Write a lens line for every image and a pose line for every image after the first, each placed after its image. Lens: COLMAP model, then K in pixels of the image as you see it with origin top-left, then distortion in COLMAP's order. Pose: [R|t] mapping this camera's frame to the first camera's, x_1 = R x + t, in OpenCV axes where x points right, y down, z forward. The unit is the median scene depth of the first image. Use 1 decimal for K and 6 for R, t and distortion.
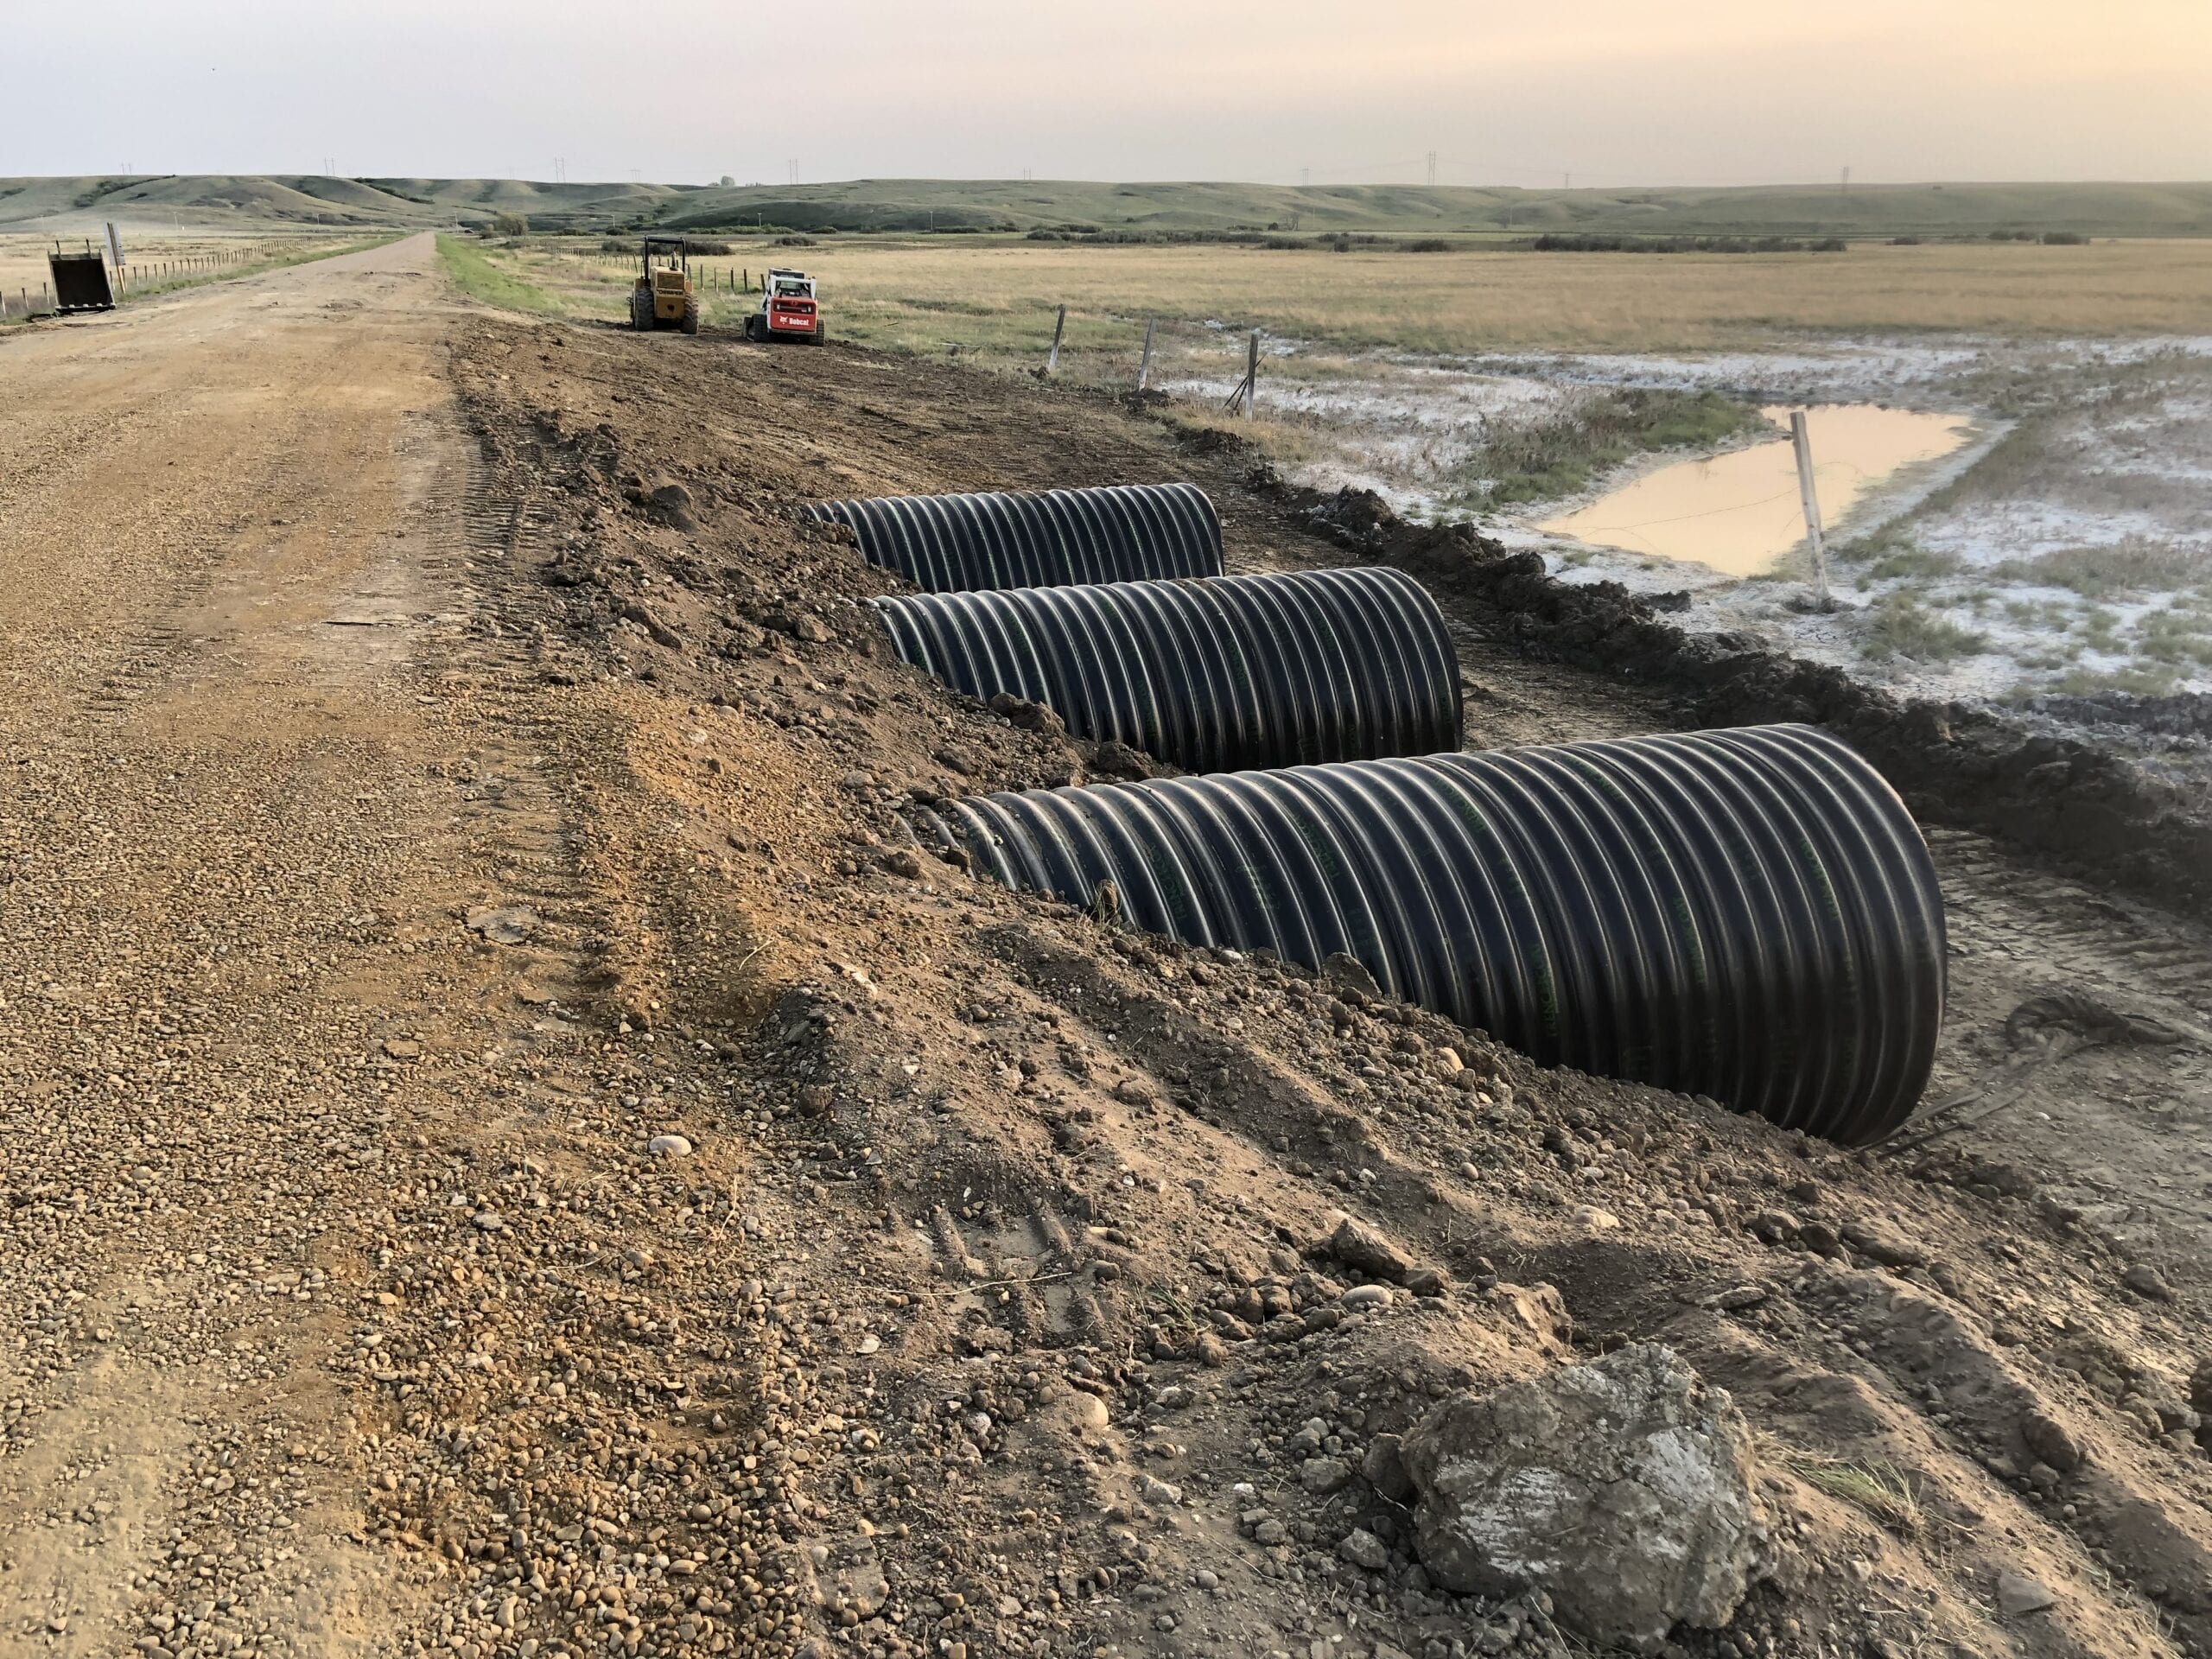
lens RADIAL K [[1820.2, 0, 1095.3], [0, 1820.2, 821.0], [0, 0, 1]] dist [0.028180, -0.009419]
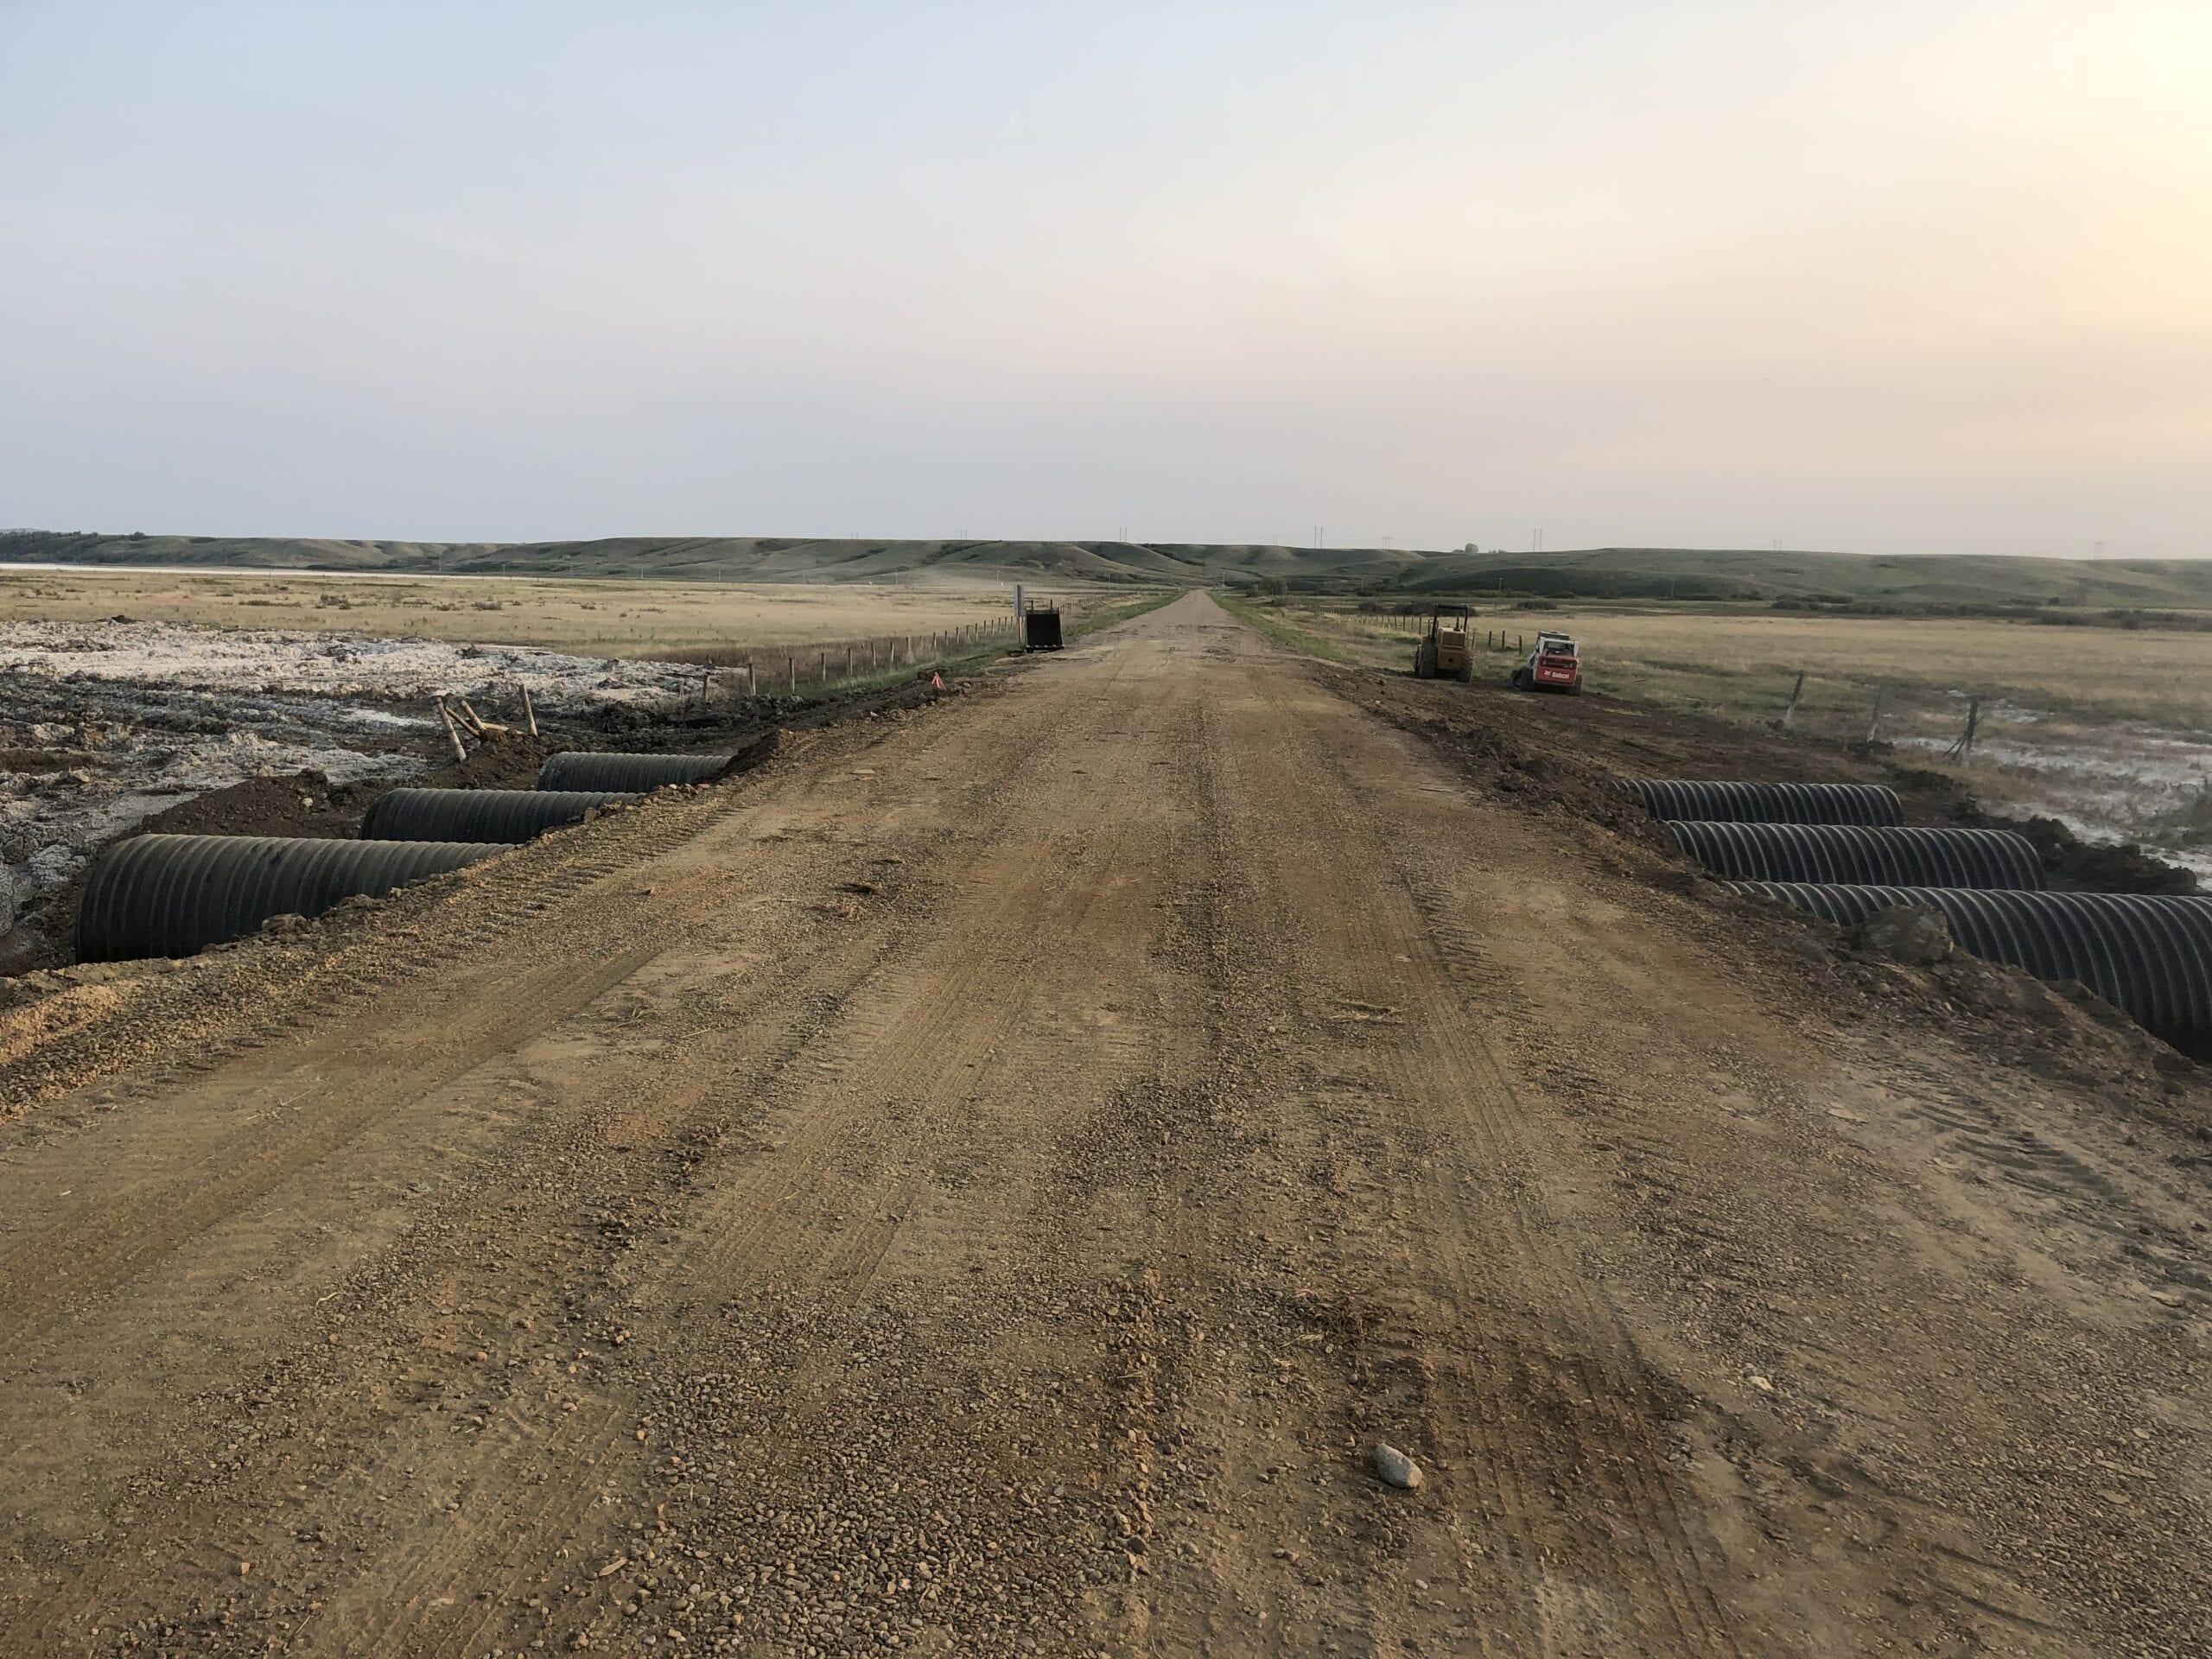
lens RADIAL K [[1820.2, 0, 1103.2], [0, 1820.2, 850.0], [0, 0, 1]] dist [0.028180, -0.009419]
pose [[0.927104, 0.074545, -0.367316, 0.005497], [-0.136508, 0.979868, -0.145687, 0.059177], [0.349061, 0.185209, 0.918615, -0.198667]]
